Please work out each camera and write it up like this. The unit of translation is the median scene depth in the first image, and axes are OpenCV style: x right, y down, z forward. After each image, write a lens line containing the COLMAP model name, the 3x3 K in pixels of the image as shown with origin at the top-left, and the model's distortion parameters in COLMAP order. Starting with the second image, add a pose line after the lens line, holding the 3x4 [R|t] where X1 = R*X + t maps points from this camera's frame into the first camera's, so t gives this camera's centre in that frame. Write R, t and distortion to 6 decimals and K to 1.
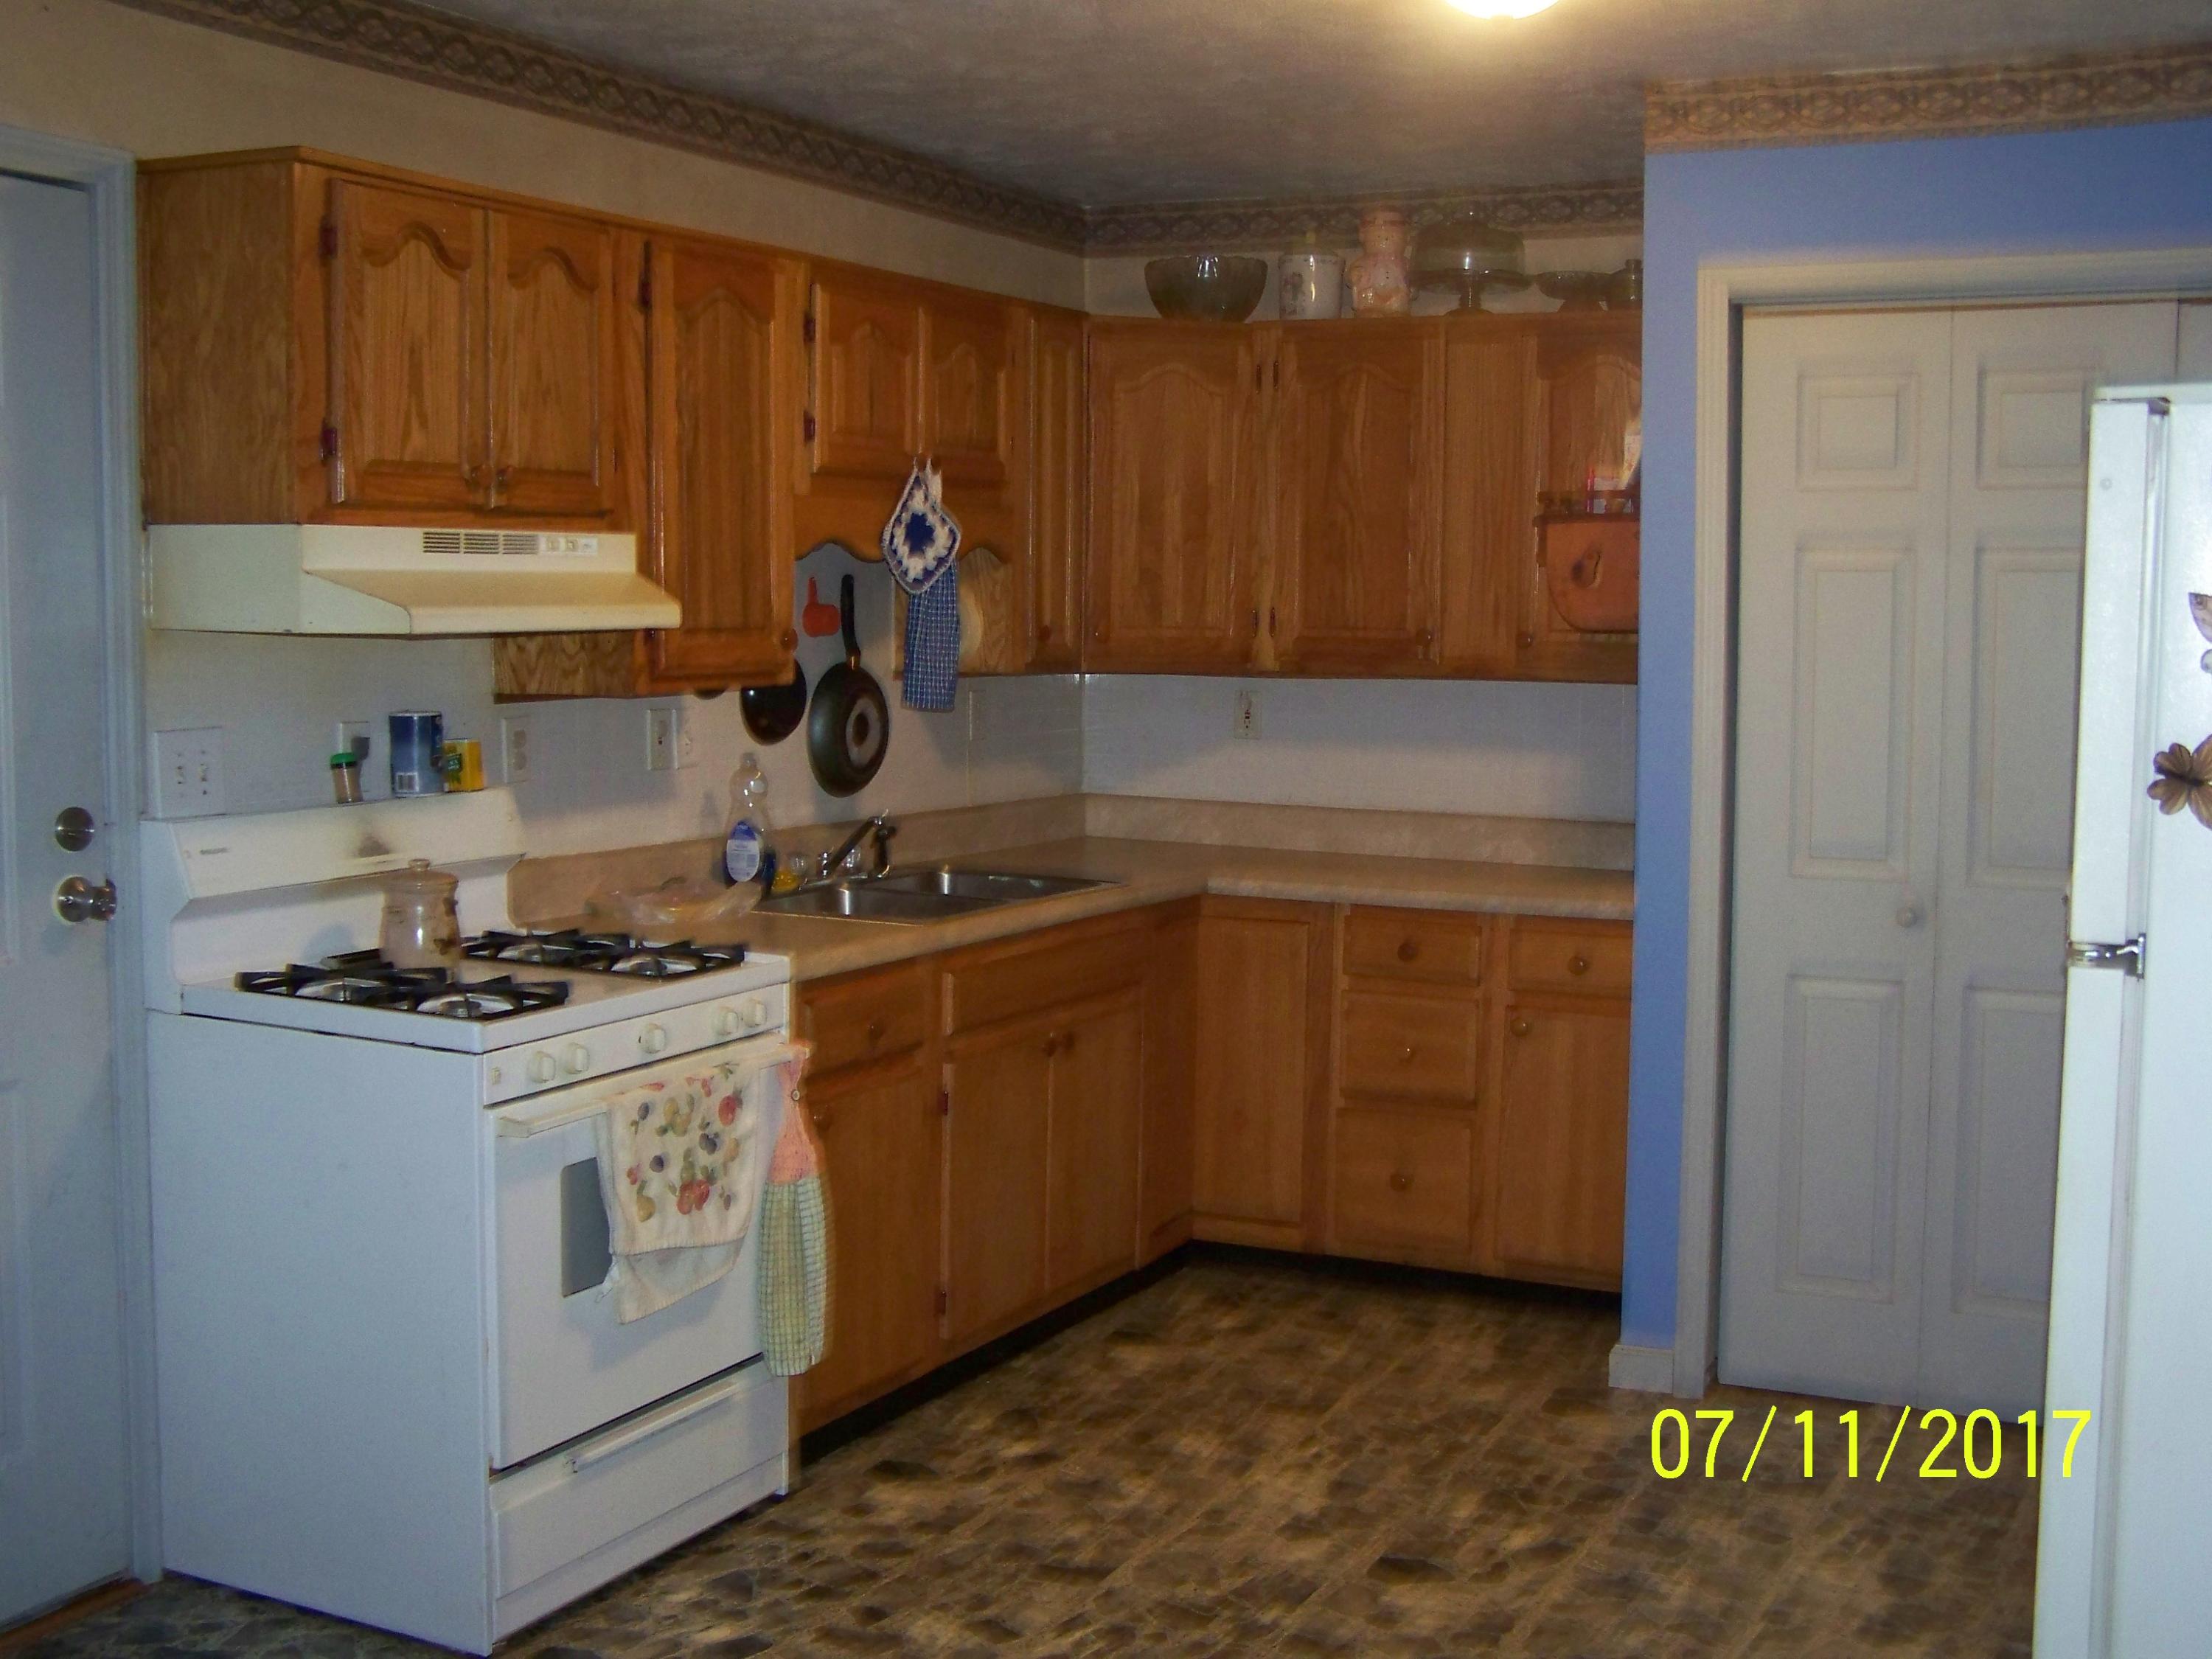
lens RADIAL K [[2568.7, 0, 1092.4], [0, 2568.7, 835.0], [0, 0, 1]] dist [-0.195266, 0.416762]
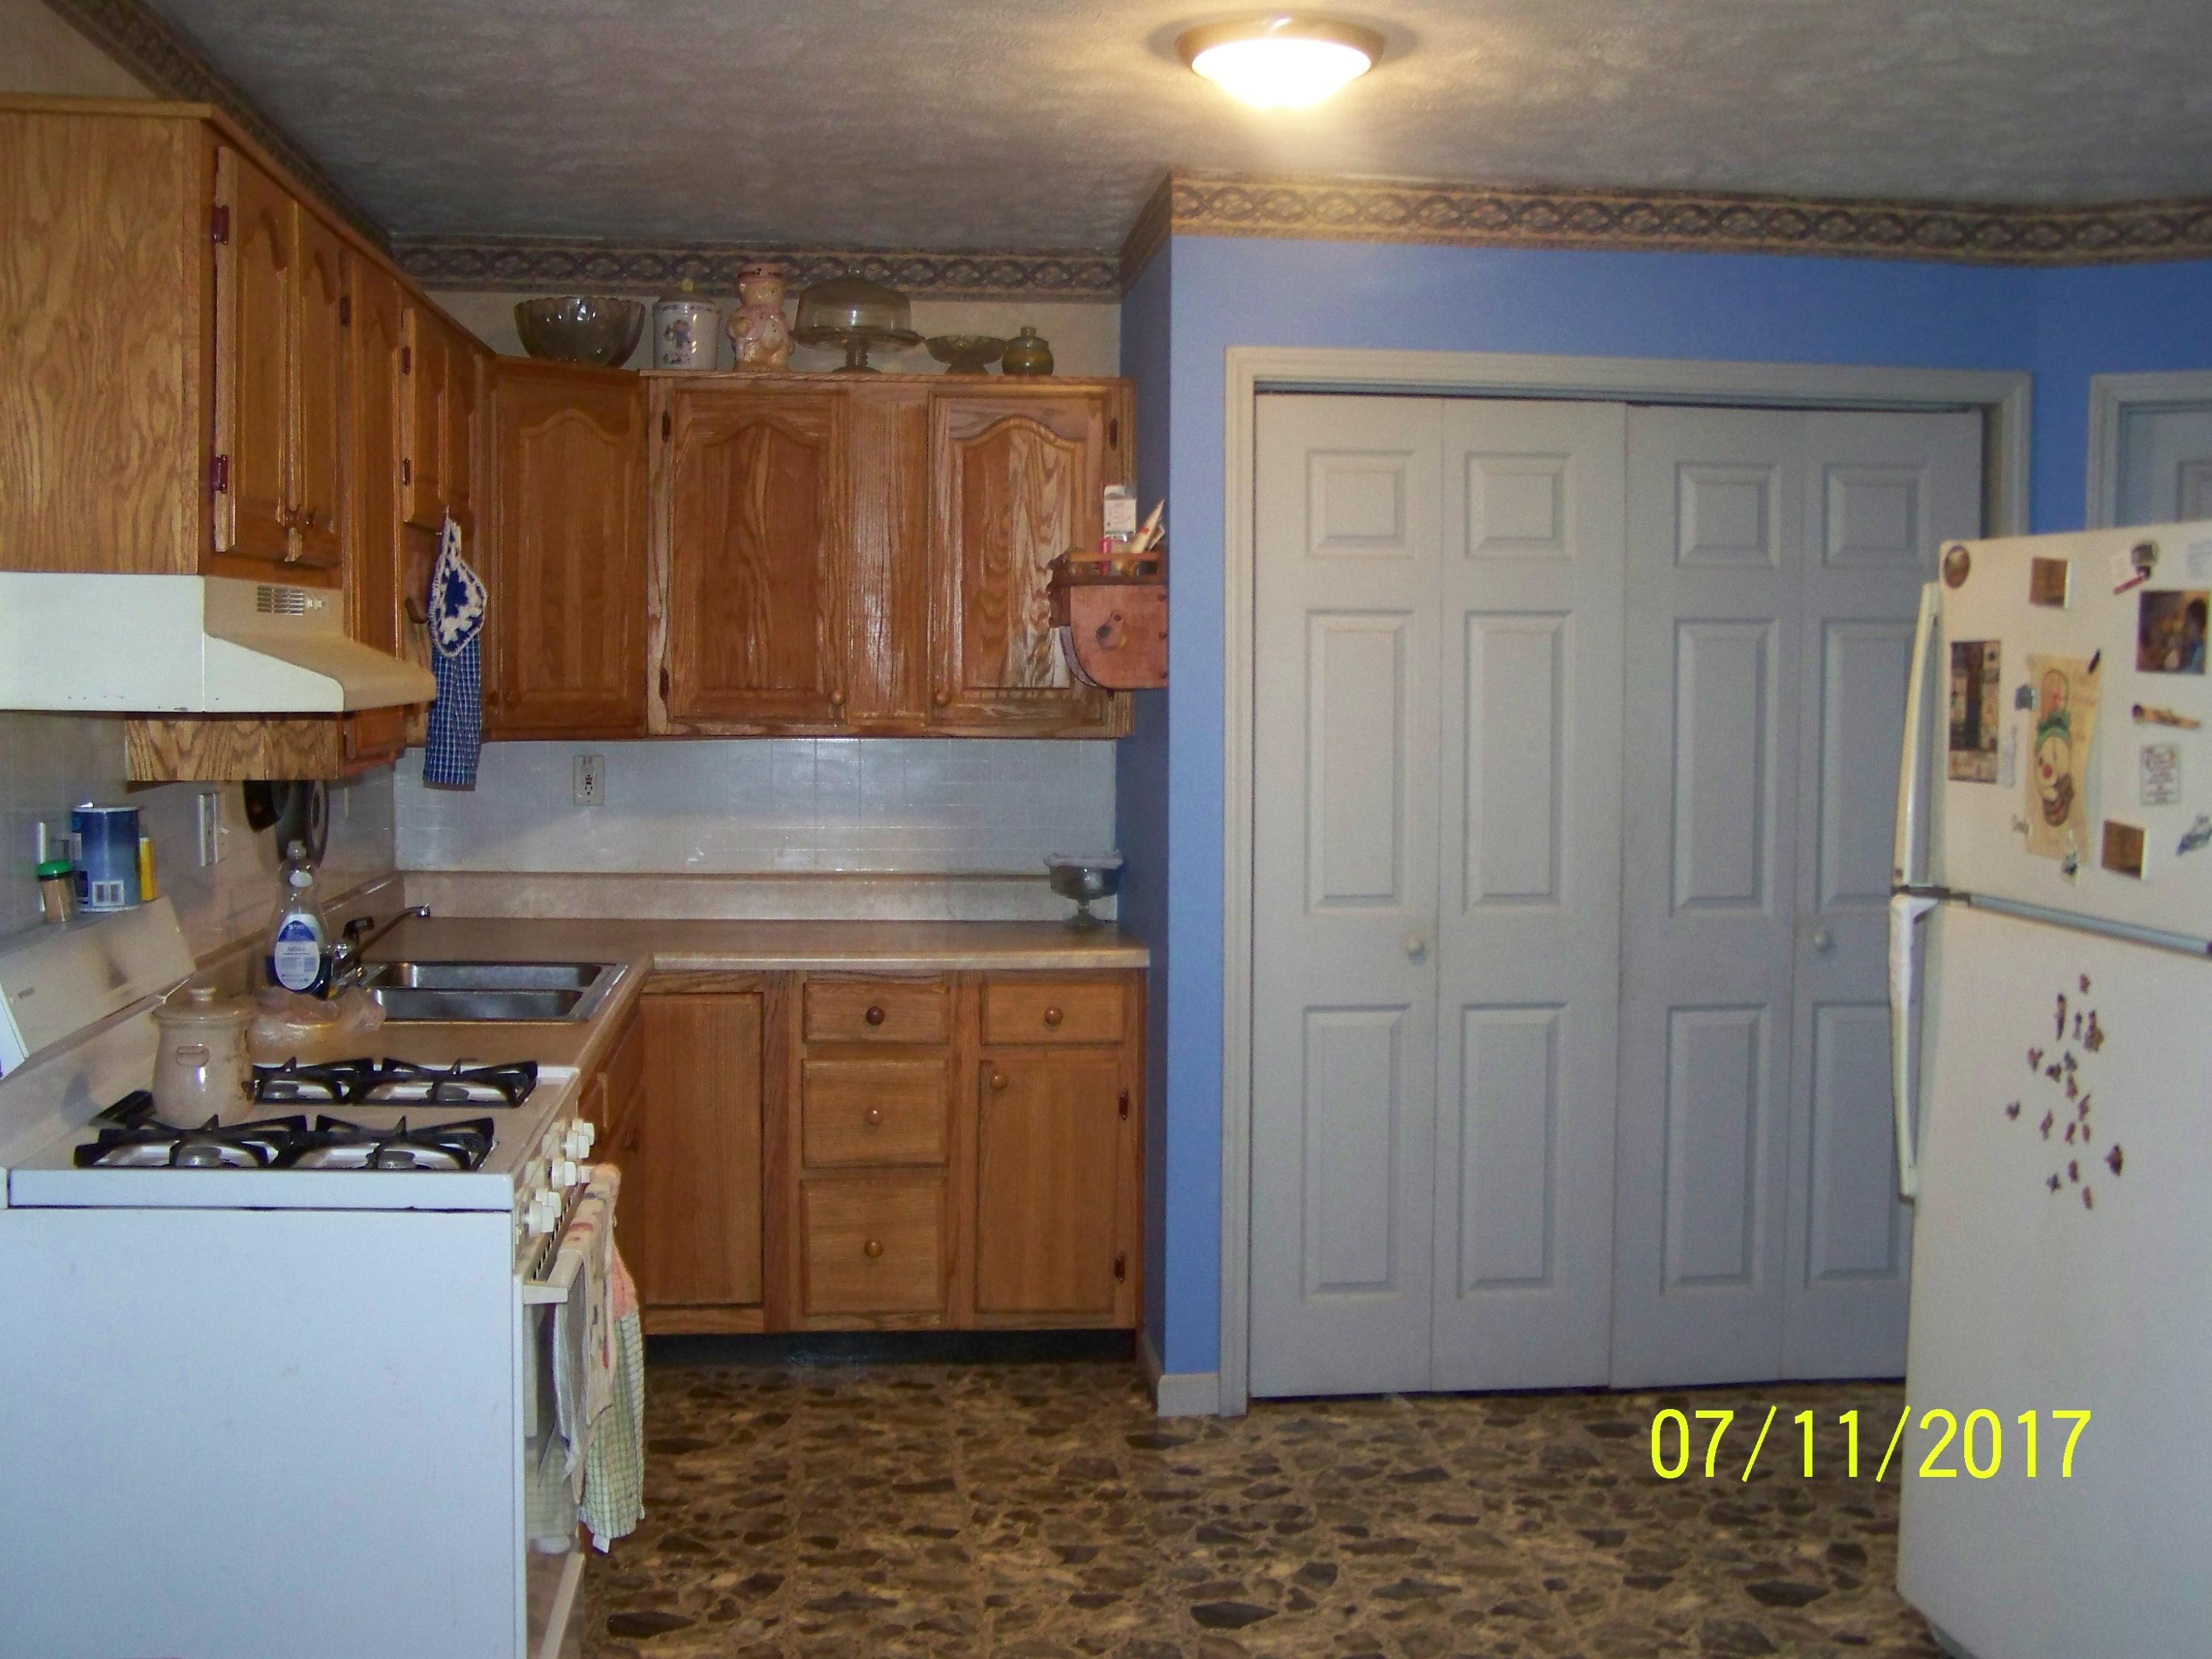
lens RADIAL K [[2568.7, 0, 1092.4], [0, 2568.7, 835.0], [0, 0, 1]] dist [-0.195266, 0.416762]
pose [[0.841125, -0.039254, 0.539415, -0.360541], [0.048937, 0.998795, -0.003624, -0.017664], [-0.538623, 0.029446, 0.842032, 0.128889]]
